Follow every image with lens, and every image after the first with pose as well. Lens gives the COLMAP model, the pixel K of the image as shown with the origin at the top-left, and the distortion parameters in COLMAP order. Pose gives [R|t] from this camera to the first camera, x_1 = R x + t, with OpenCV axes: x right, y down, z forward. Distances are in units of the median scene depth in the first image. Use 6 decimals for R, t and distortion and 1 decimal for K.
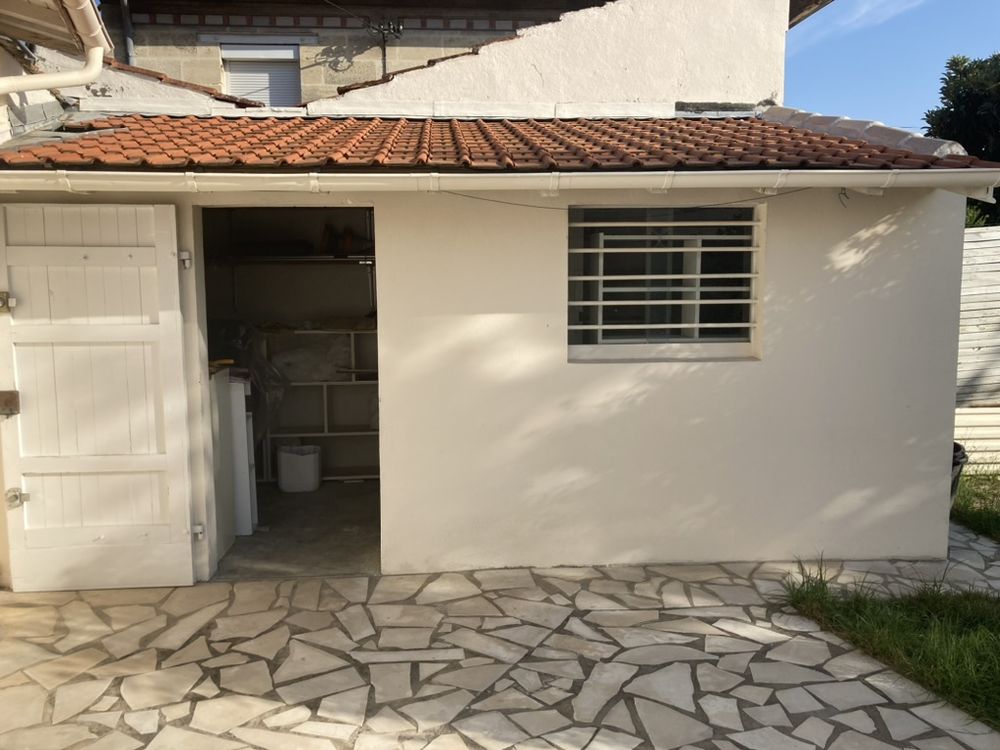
lens RADIAL K [[820.7, 0, 500.0], [0, 820.7, 375.0], [0, 0, 1]] dist [0.059340, -0.064360]
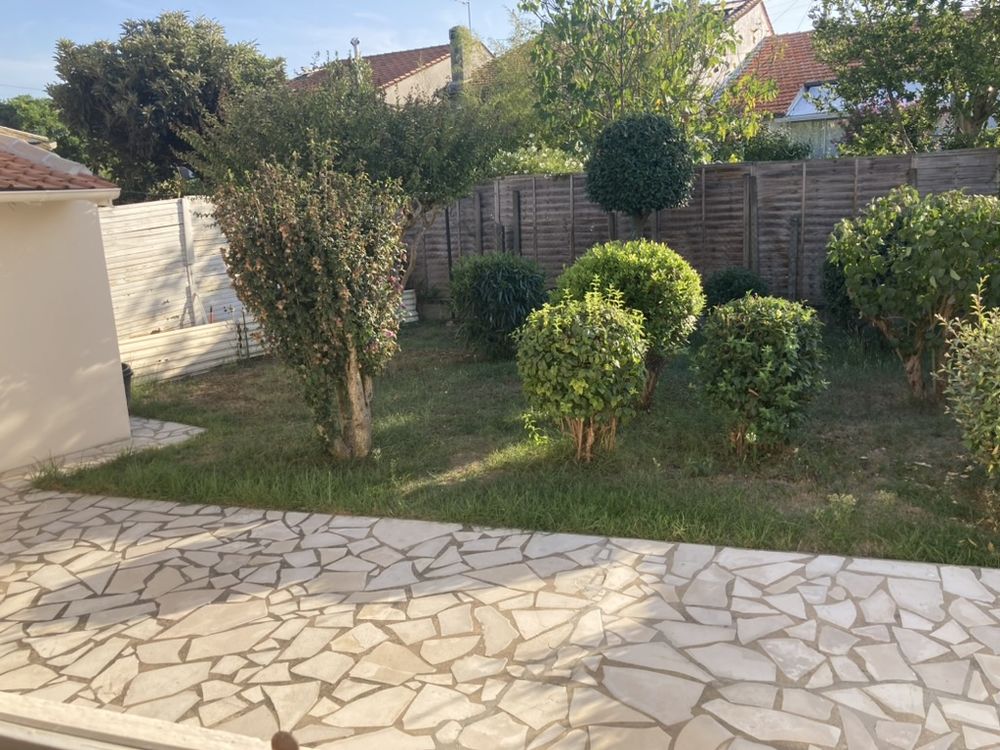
lens RADIAL K [[820.7, 0, 500.0], [0, 820.7, 375.0], [0, 0, 1]] dist [0.059340, -0.064360]
pose [[0.591040, -0.186518, 0.784782, -0.246839], [0.132418, 0.982136, 0.133695, -0.007475], [-0.795699, 0.024900, 0.605180, -0.485402]]
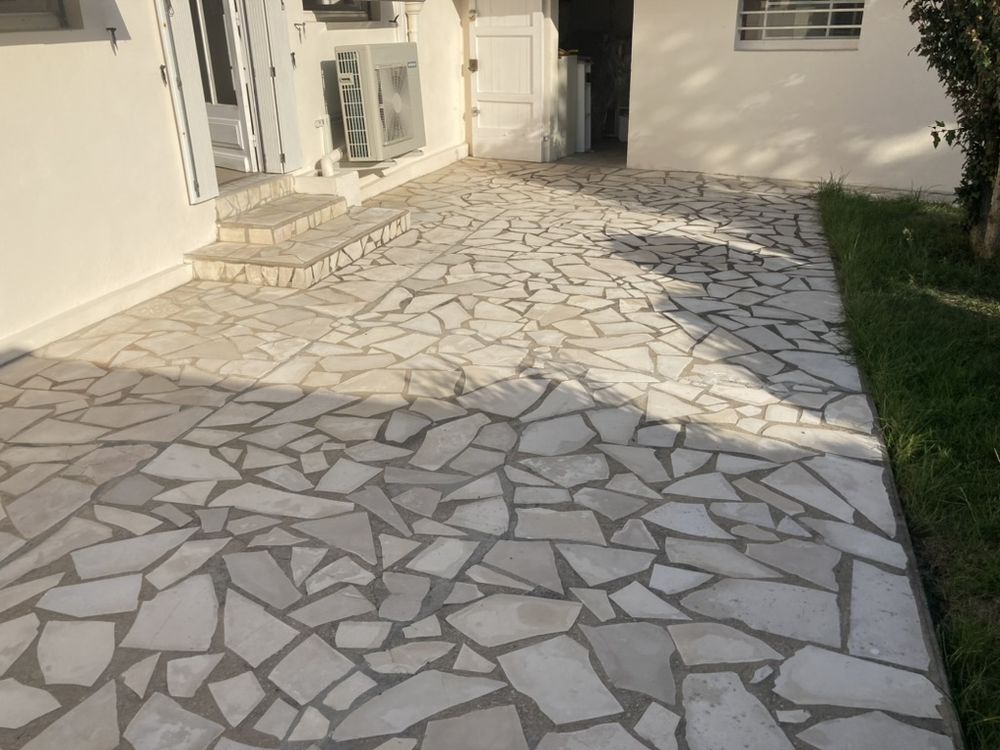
lens RADIAL K [[820.7, 0, 500.0], [0, 820.7, 375.0], [0, 0, 1]] dist [0.059340, -0.064360]
pose [[0.808319, 0.226210, -0.543553, 0.745372], [-0.058934, 0.949692, 0.307591, 0.119435], [0.585787, -0.216598, 0.780985, -0.746938]]
